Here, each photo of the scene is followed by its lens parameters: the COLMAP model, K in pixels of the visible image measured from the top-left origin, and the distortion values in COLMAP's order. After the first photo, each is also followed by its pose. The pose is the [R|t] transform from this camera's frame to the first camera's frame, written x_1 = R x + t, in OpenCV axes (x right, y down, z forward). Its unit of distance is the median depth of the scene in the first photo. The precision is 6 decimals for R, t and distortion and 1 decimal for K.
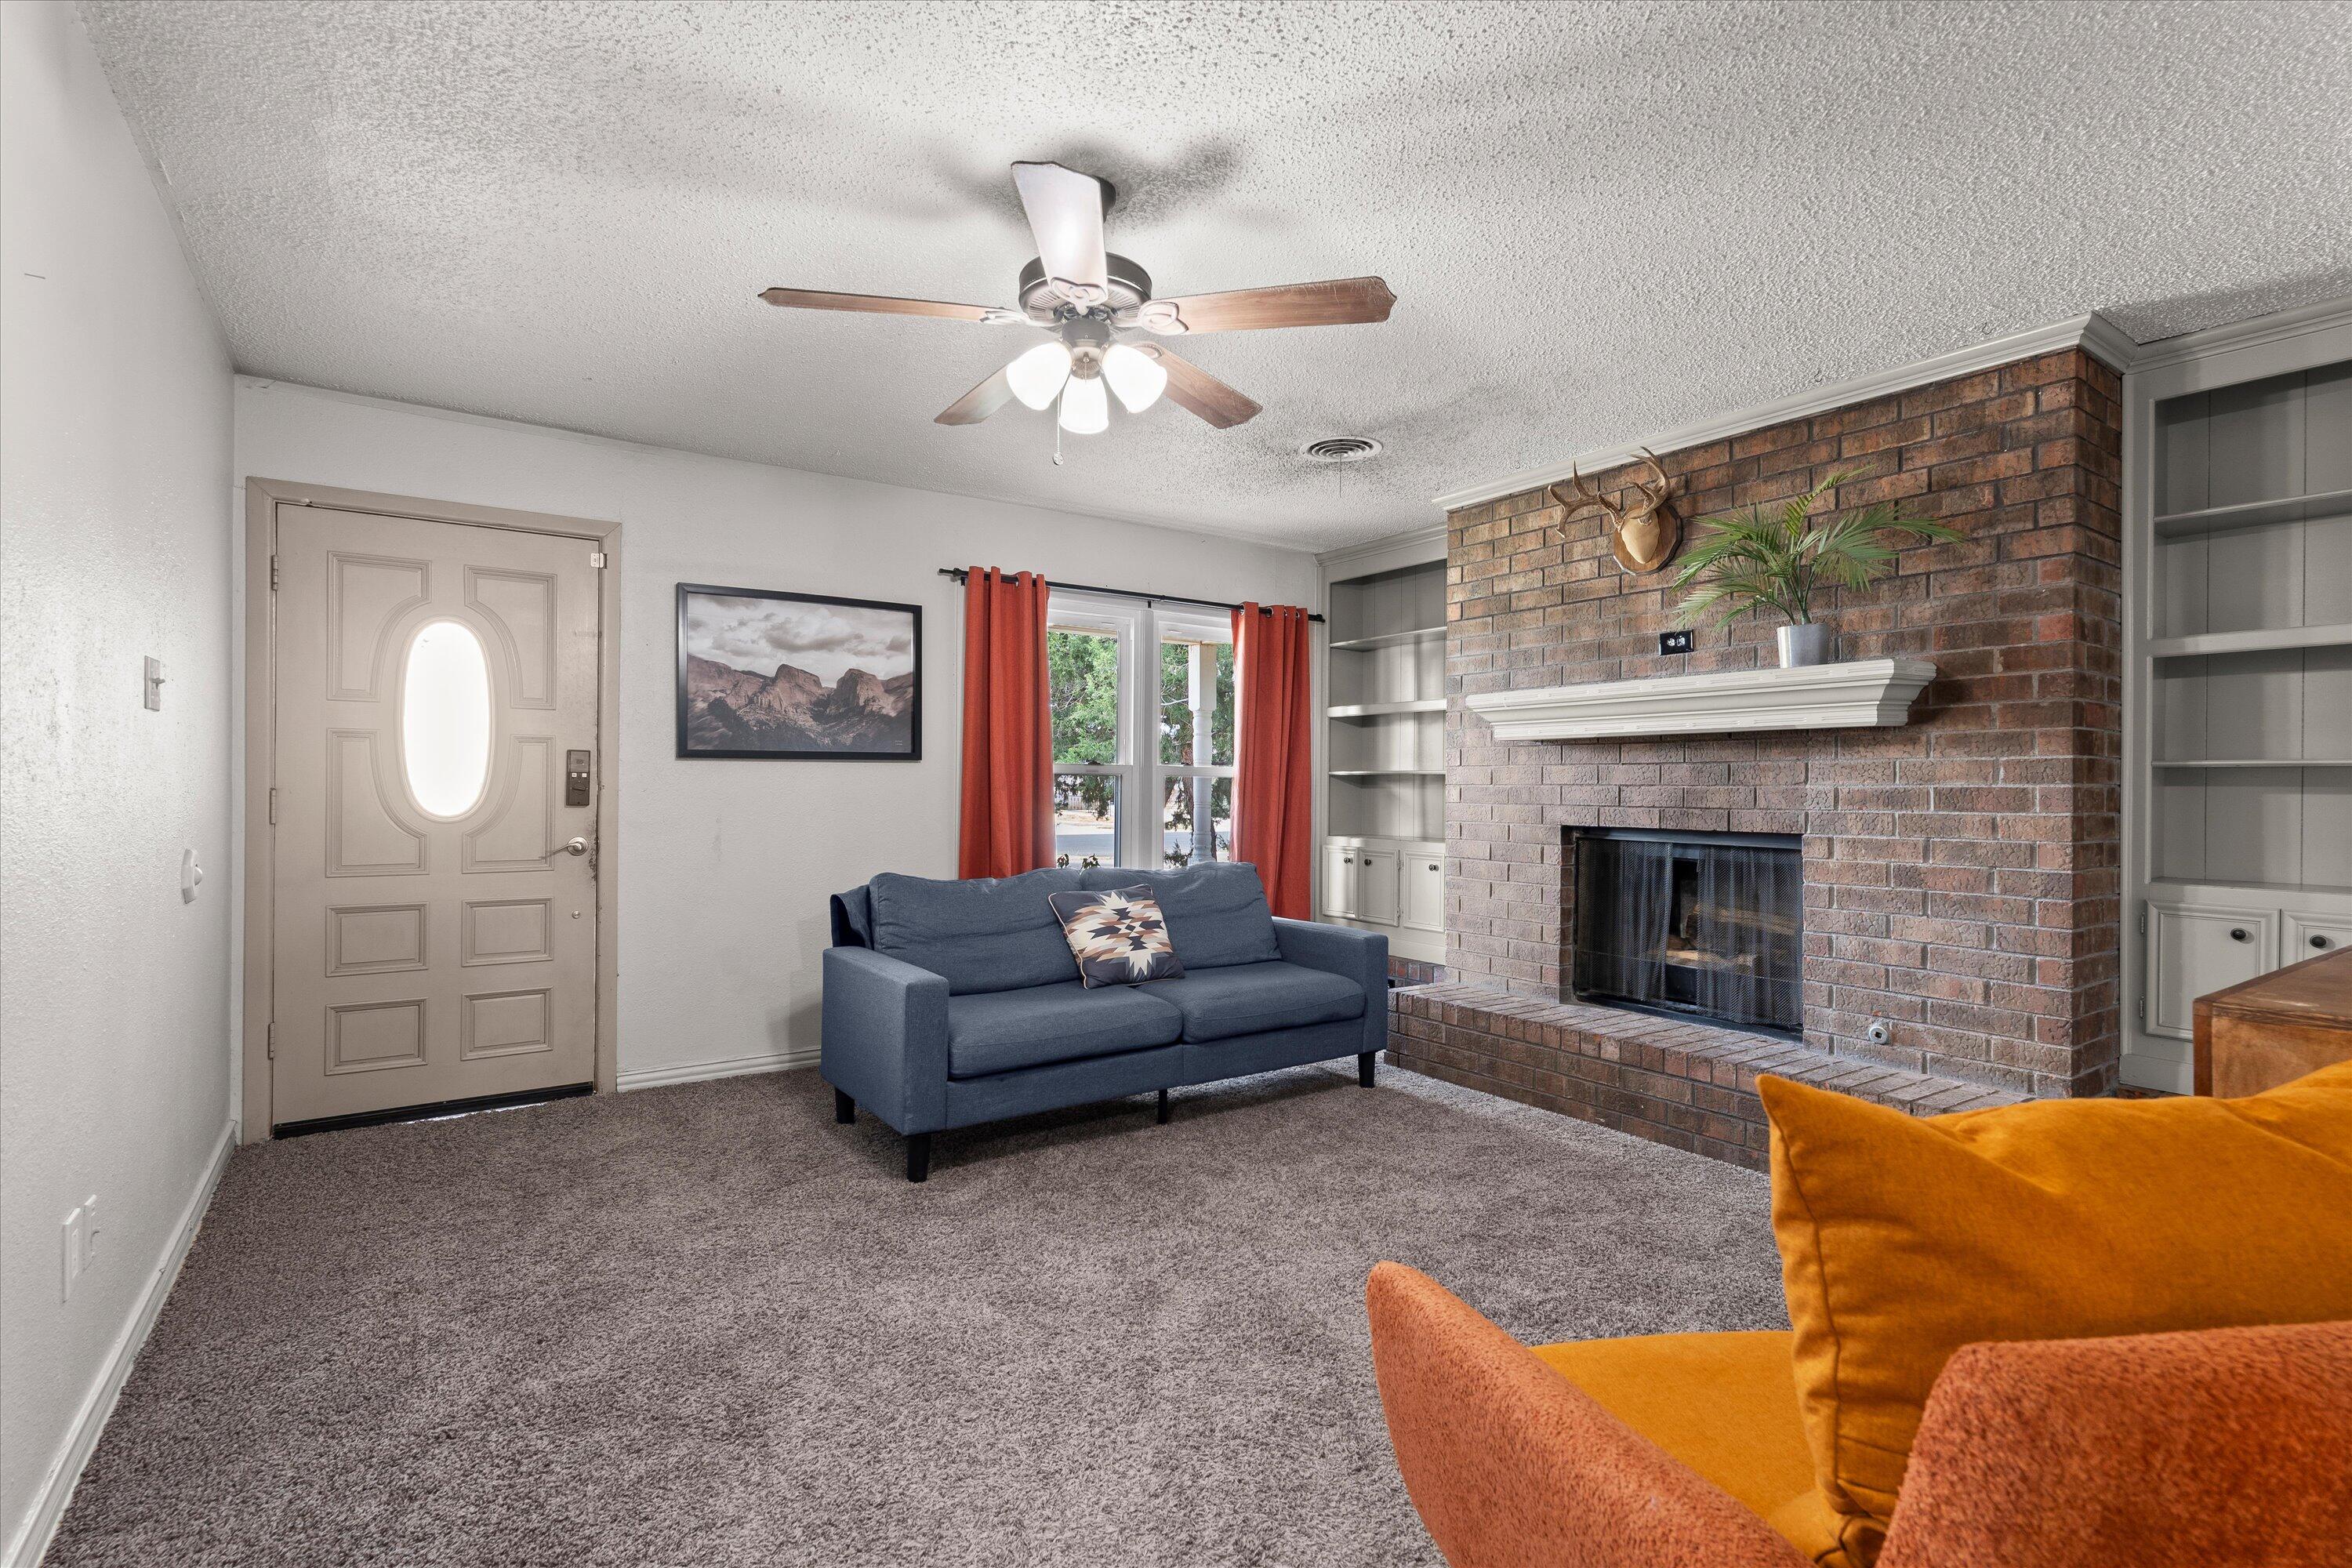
lens RADIAL K [[1100.5, 0, 1167.6], [0, 1100.5, 786.1], [0, 0, 1]] dist [-0.000499, 0.000259]
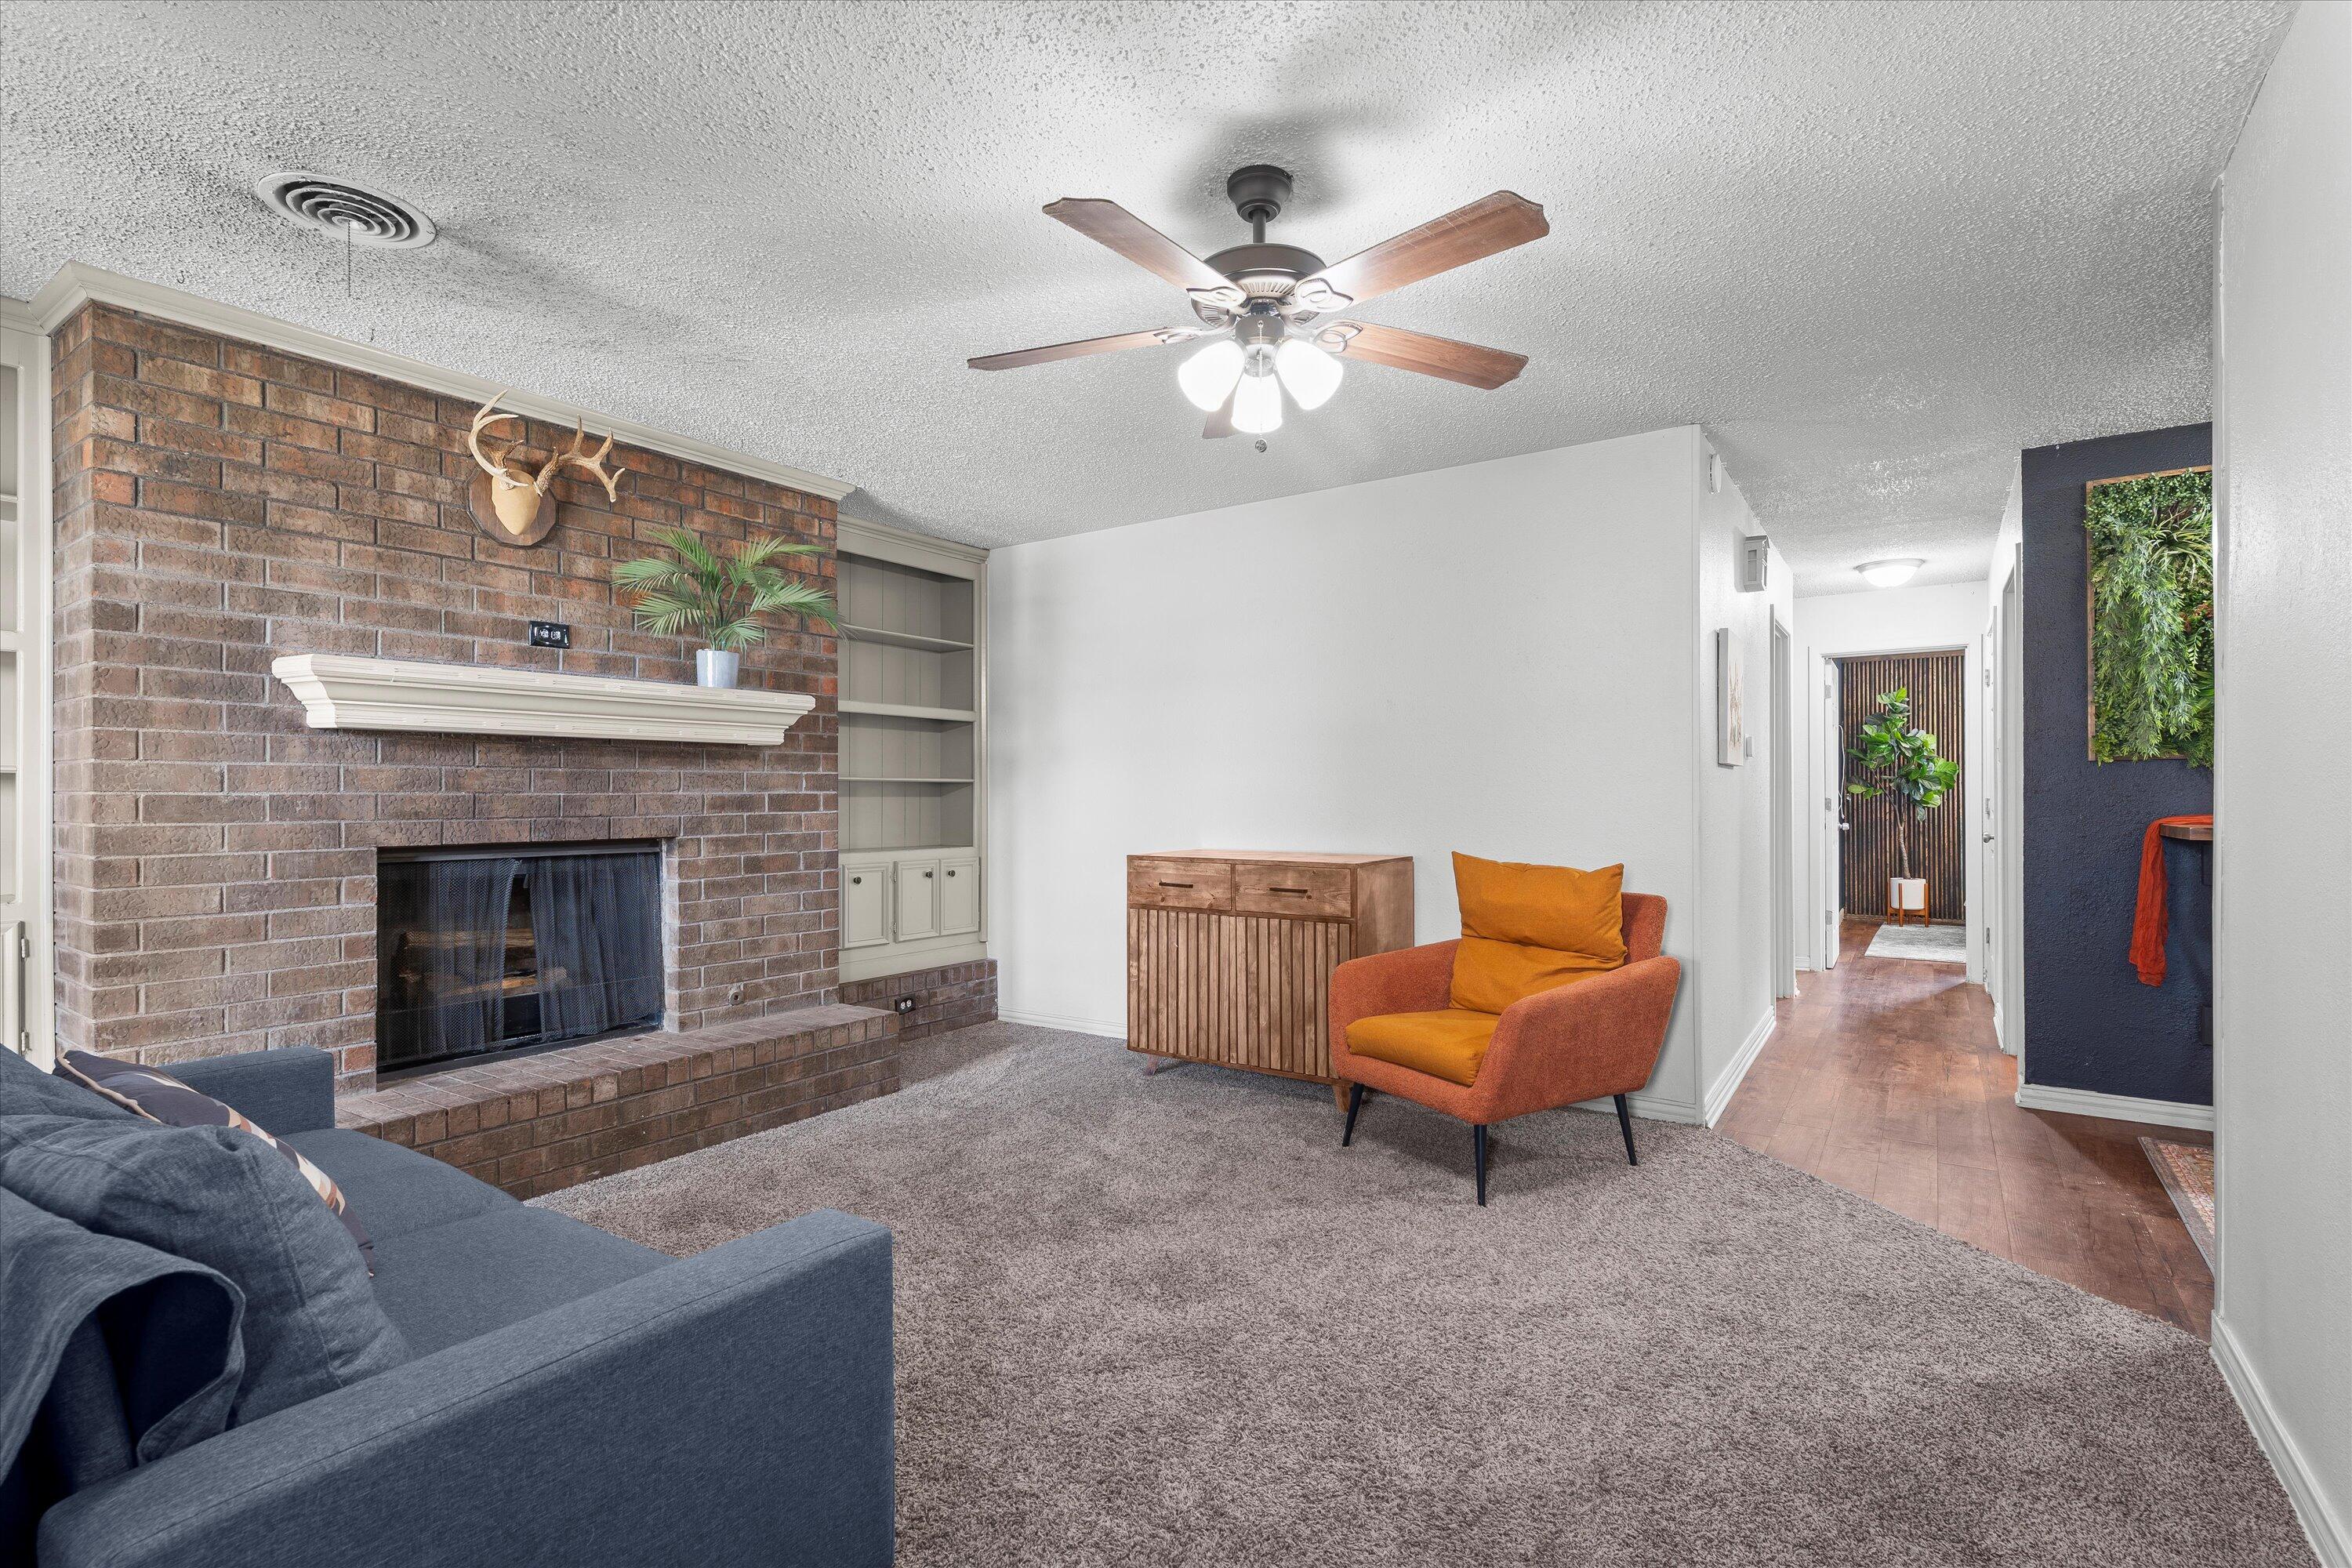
lens RADIAL K [[1095.7, 0, 1172.0], [0, 1095.7, 795.0], [0, 0, 1]] dist [0.003448, 0.000259]
pose [[-0.365532, -0.004378, 0.930788, -0.541884], [0.001042, 0.999986, 0.005113, -0.002791], [-0.930798, 0.002839, -0.365522, 0.817709]]
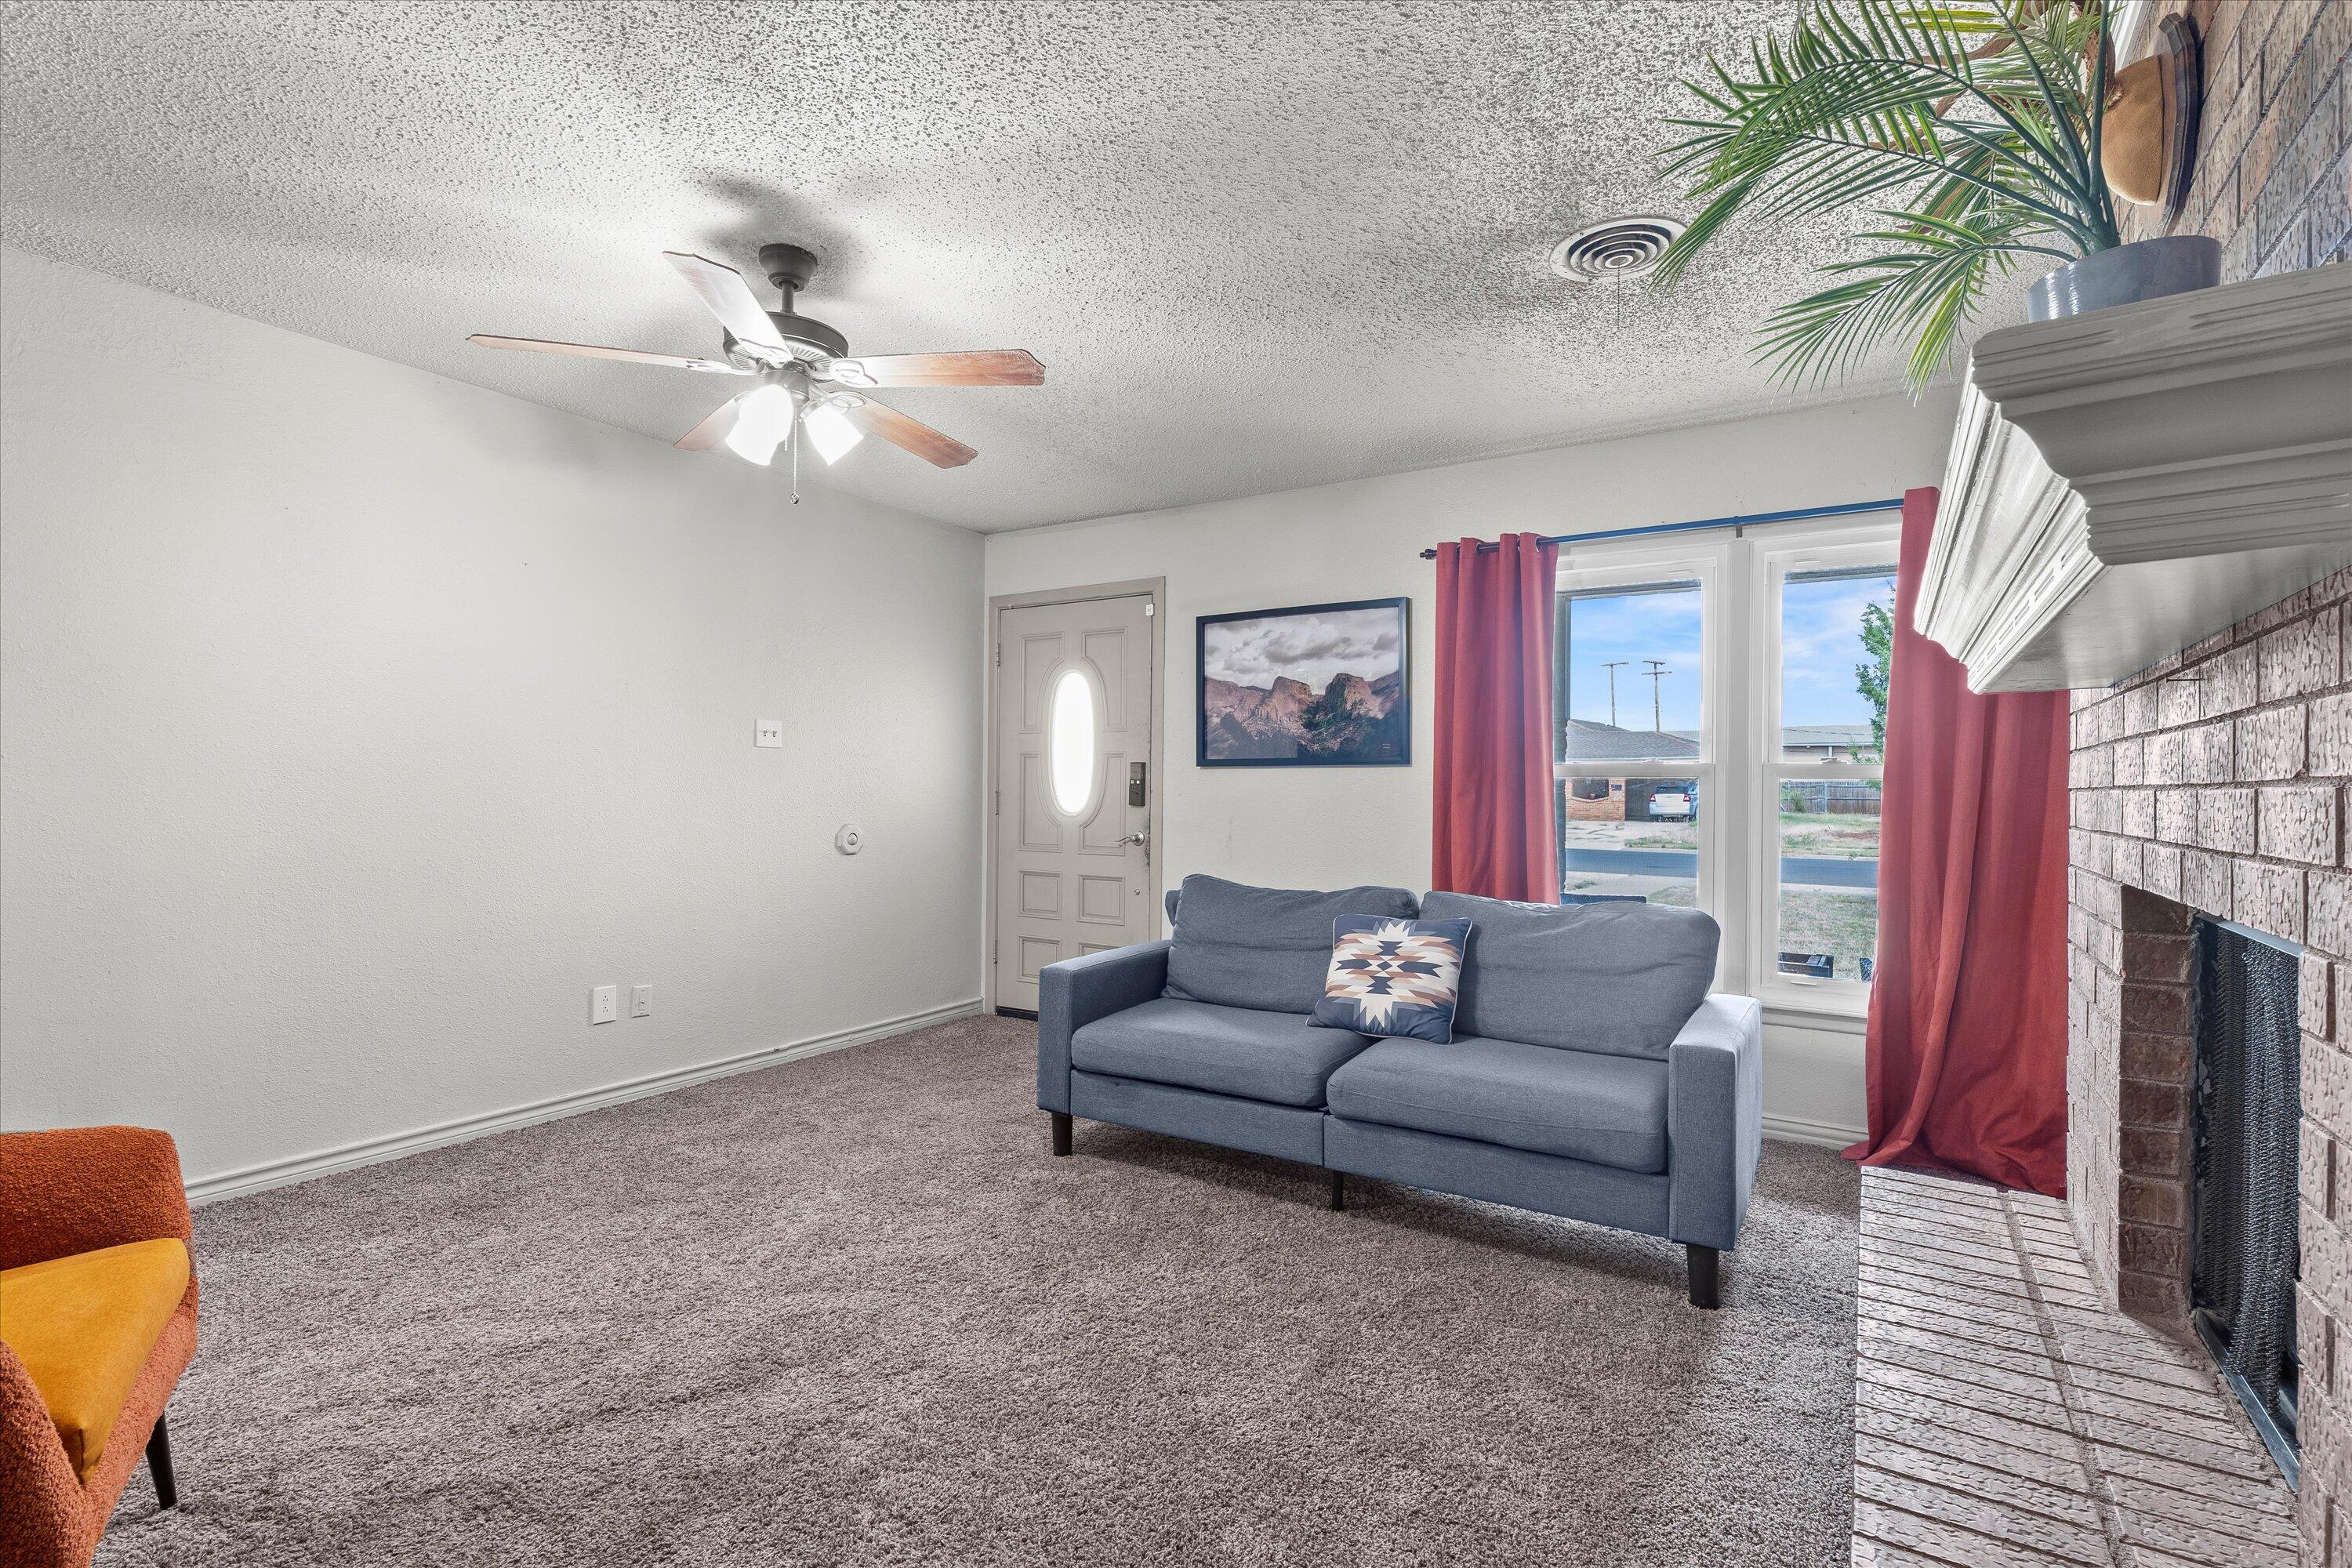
lens RADIAL K [[1100.5, 0, 1167.6], [0, 1100.5, 786.1], [0, 0, 1]] dist [-0.000499, 0.000259]
pose [[0.394404, -0.003961, -0.918929, 0.637673], [-0.007059, 0.999948, -0.007340, 0.003881], [0.918910, 0.009382, 0.394356, 0.527280]]
